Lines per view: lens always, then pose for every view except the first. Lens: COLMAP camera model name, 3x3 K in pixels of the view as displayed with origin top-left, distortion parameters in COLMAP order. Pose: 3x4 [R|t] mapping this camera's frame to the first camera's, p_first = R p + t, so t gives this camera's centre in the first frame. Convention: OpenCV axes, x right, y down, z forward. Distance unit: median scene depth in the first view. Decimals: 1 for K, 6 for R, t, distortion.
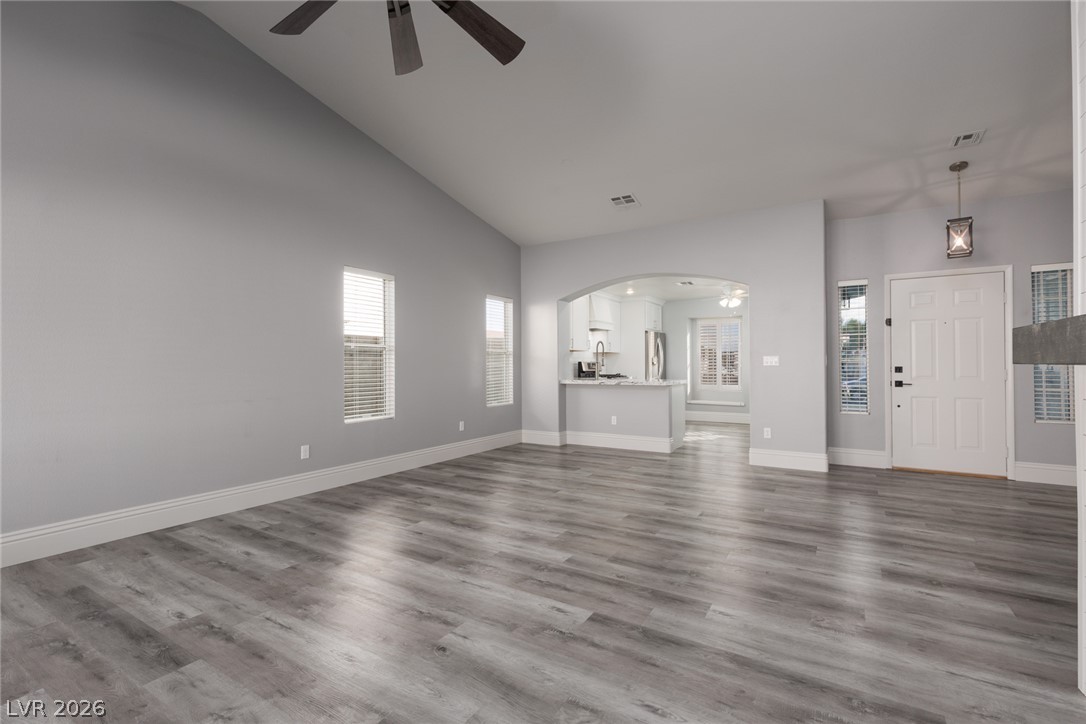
lens RADIAL K [[487.1, 0, 547.6], [0, 487.1, 361.5], [0, 0, 1]] dist [0.016948, -0.007855]
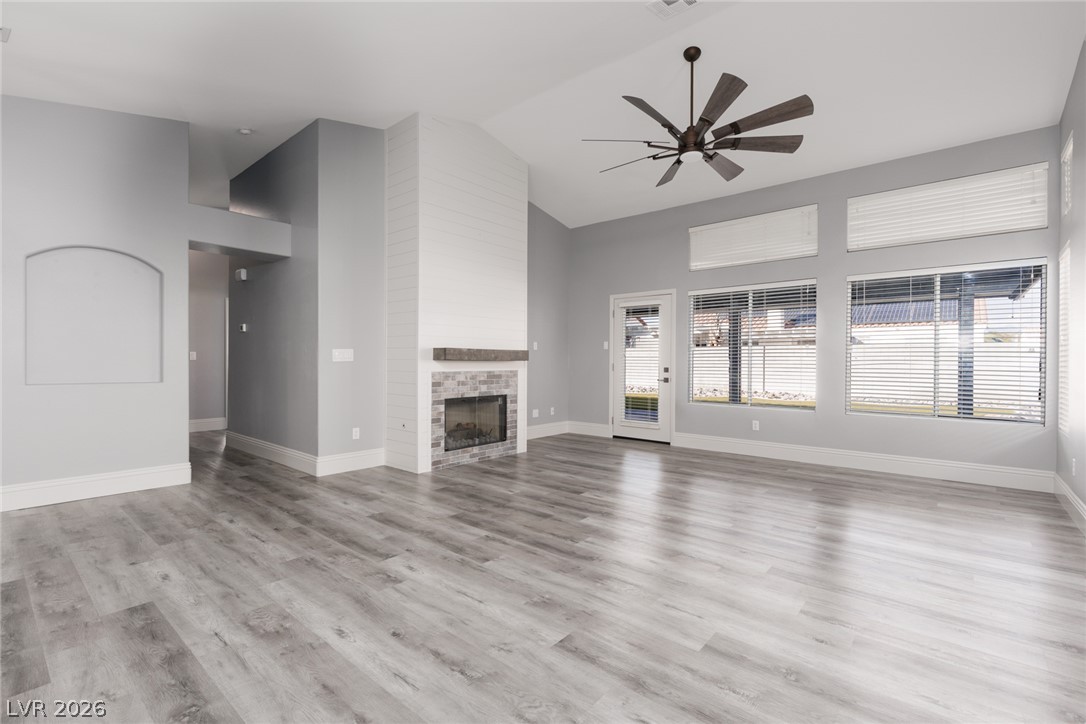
lens RADIAL K [[487.1, 0, 547.6], [0, 487.1, 361.5], [0, 0, 1]] dist [0.016948, -0.007855]
pose [[-0.987917, -0.003819, 0.154937, -0.047359], [-0.003988, 0.999992, -0.000778, 0.009796], [-0.154933, -0.001386, -0.987924, 1.901975]]
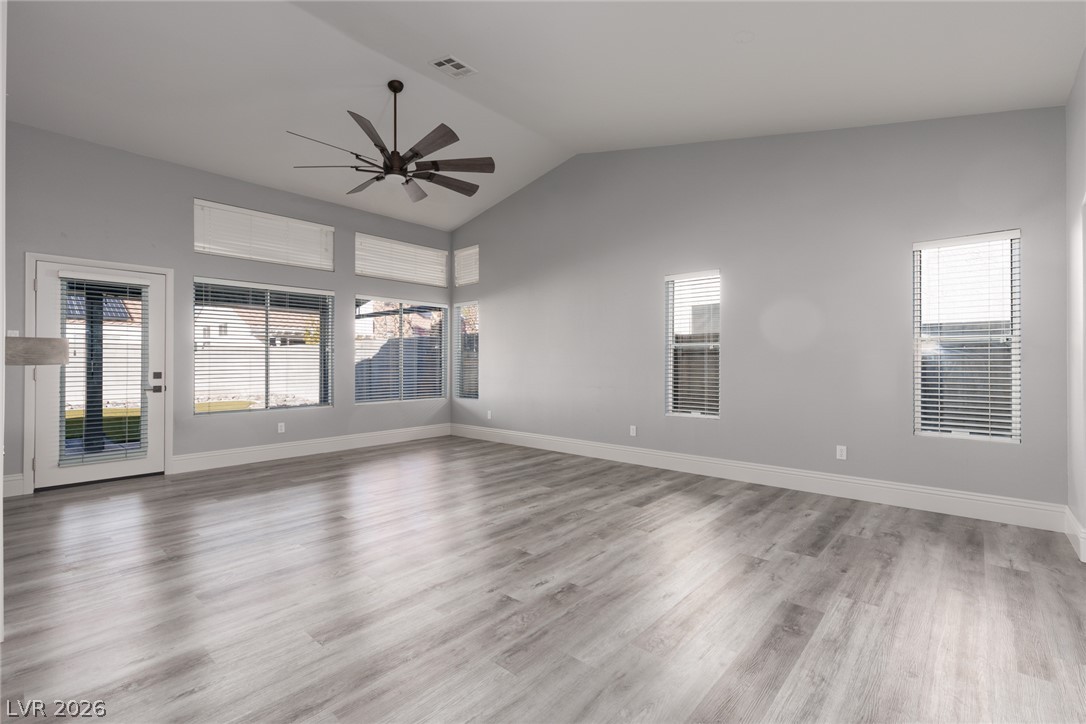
lens RADIAL K [[487.1, 0, 547.6], [0, 487.1, 361.5], [0, 0, 1]] dist [0.016948, -0.007855]
pose [[-0.171039, -0.000764, -0.985264, 1.041758], [0.003158, 0.999994, -0.001324, 0.004353], [0.985259, -0.003338, -0.171035, 1.287118]]
